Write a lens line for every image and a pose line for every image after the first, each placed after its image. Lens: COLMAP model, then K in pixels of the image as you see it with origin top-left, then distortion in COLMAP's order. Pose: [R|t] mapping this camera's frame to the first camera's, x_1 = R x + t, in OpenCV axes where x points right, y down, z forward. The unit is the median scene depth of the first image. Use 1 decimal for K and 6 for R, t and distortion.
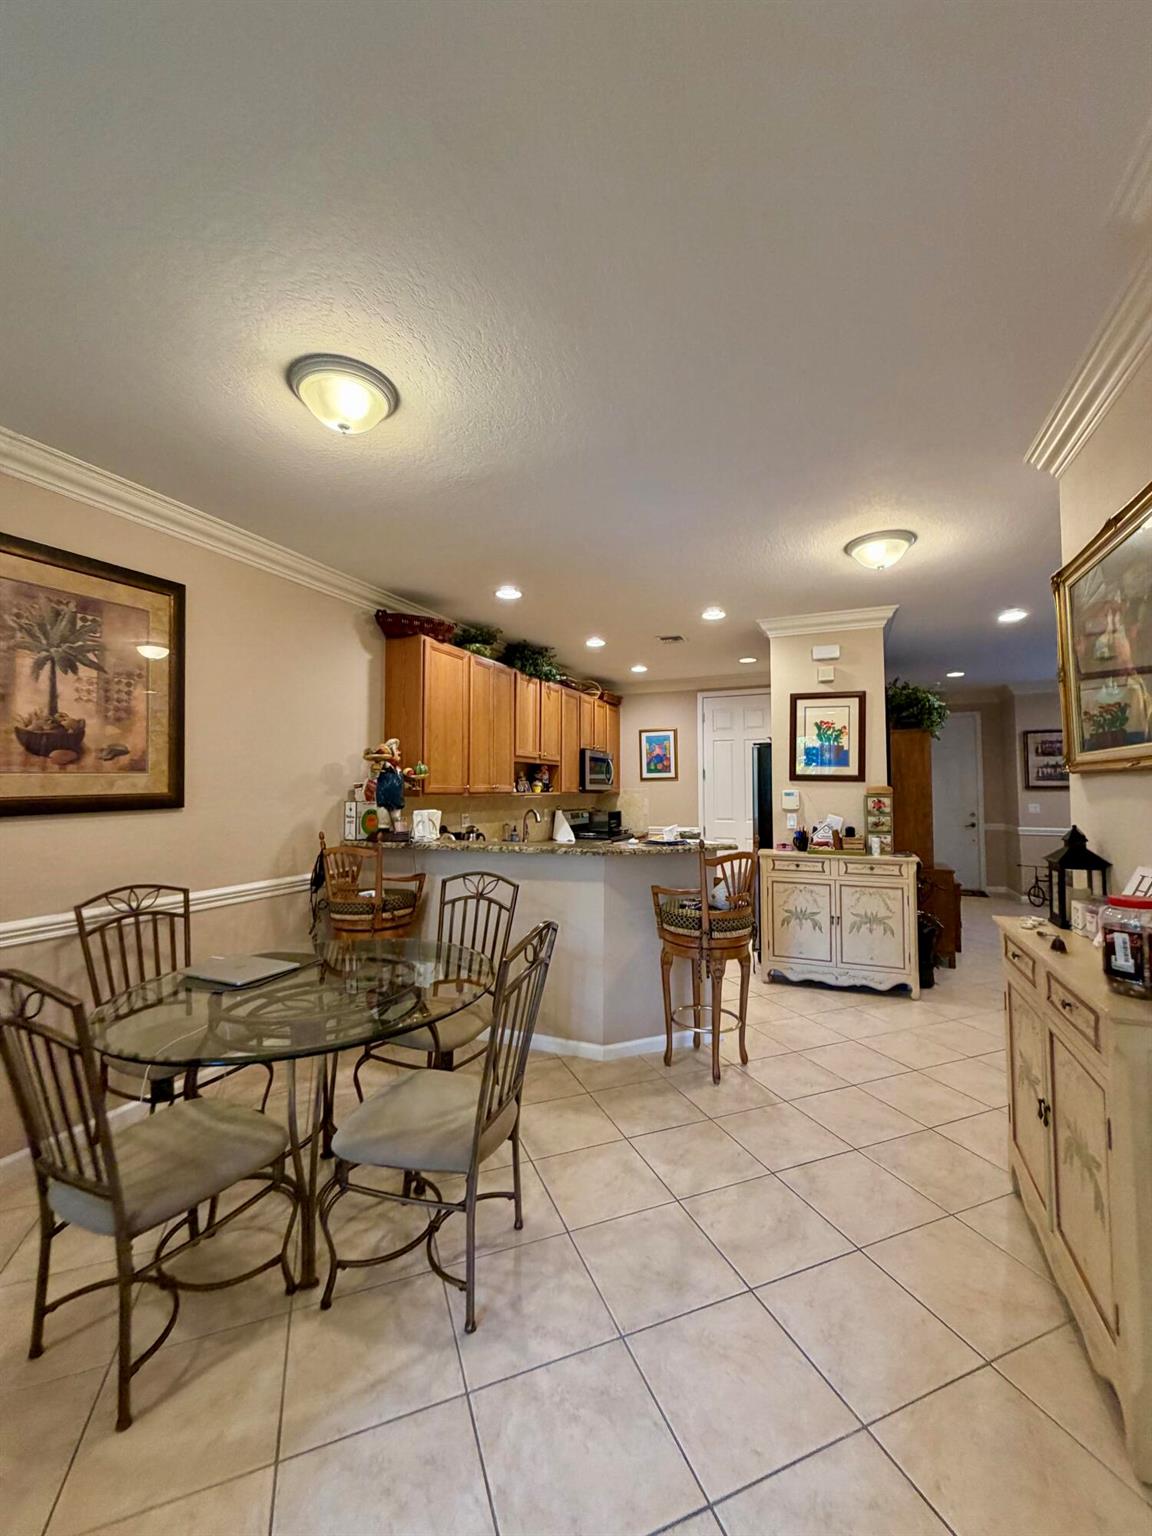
lens RADIAL K [[614.6, 0, 575.2], [0, 614.6, 762.5], [0, 0, 1]] dist [0.001193, -0.000238]
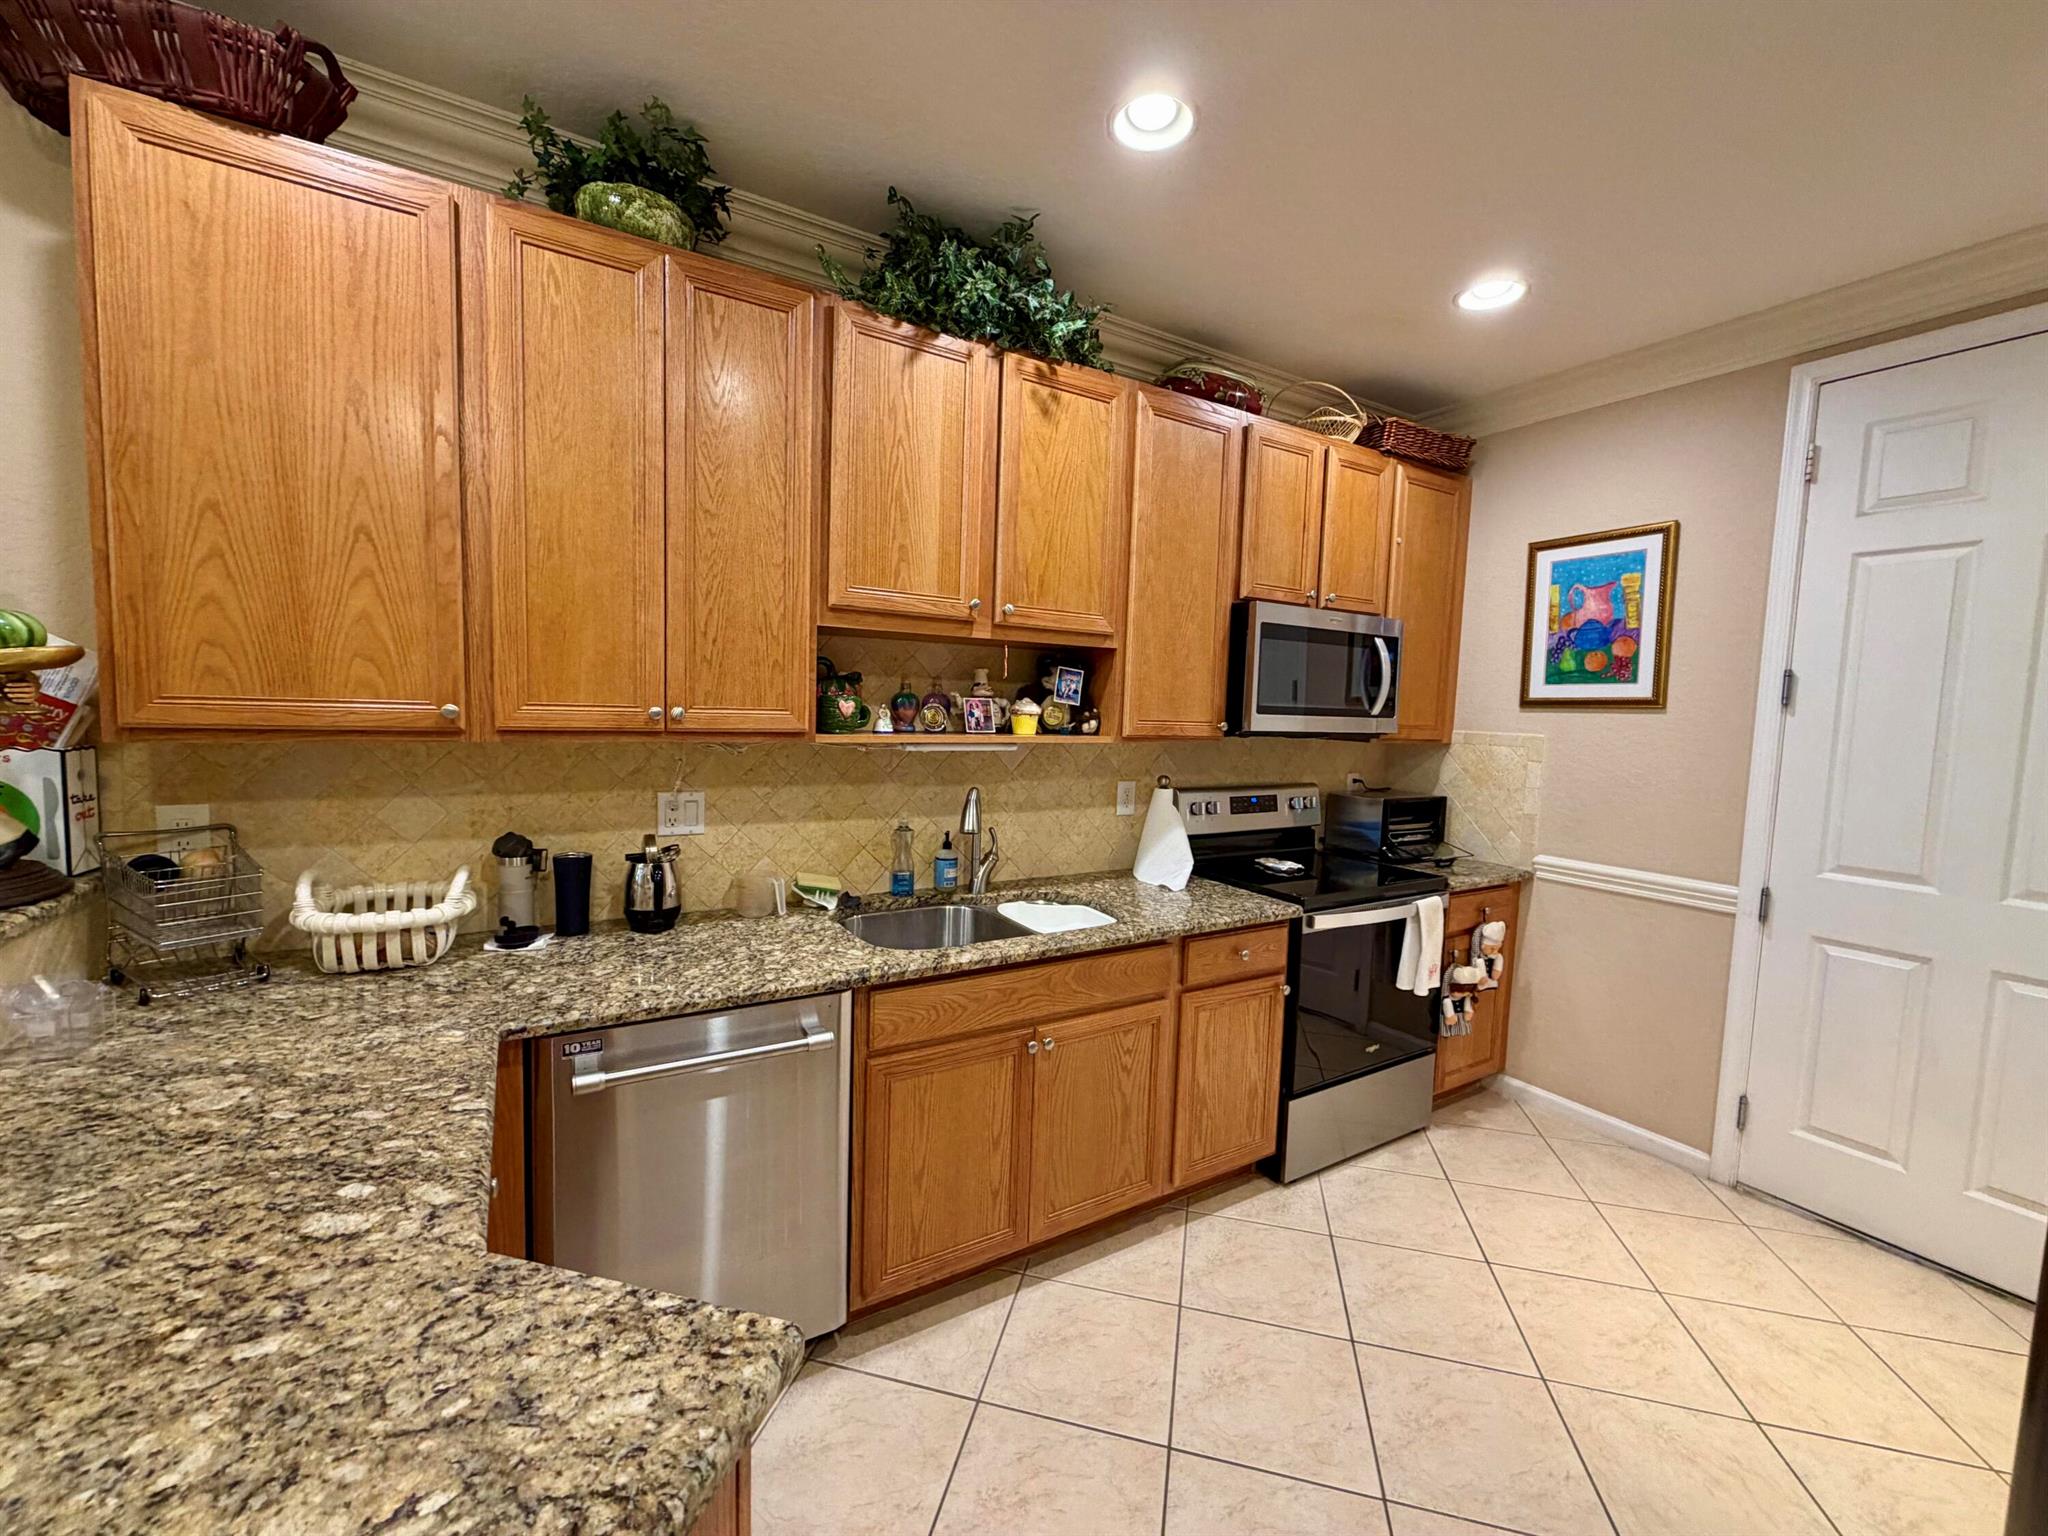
lens RADIAL K [[819.5, 0, 1024.0], [0, 819.5, 768.0], [0, 0, 1]] dist [0.001193, -0.000238]
pose [[0.813925, 0.072623, -0.576412, 0.156617], [-0.007047, 0.993317, 0.115199, 0.014914], [0.580927, -0.089701, 0.808998, 0.557200]]
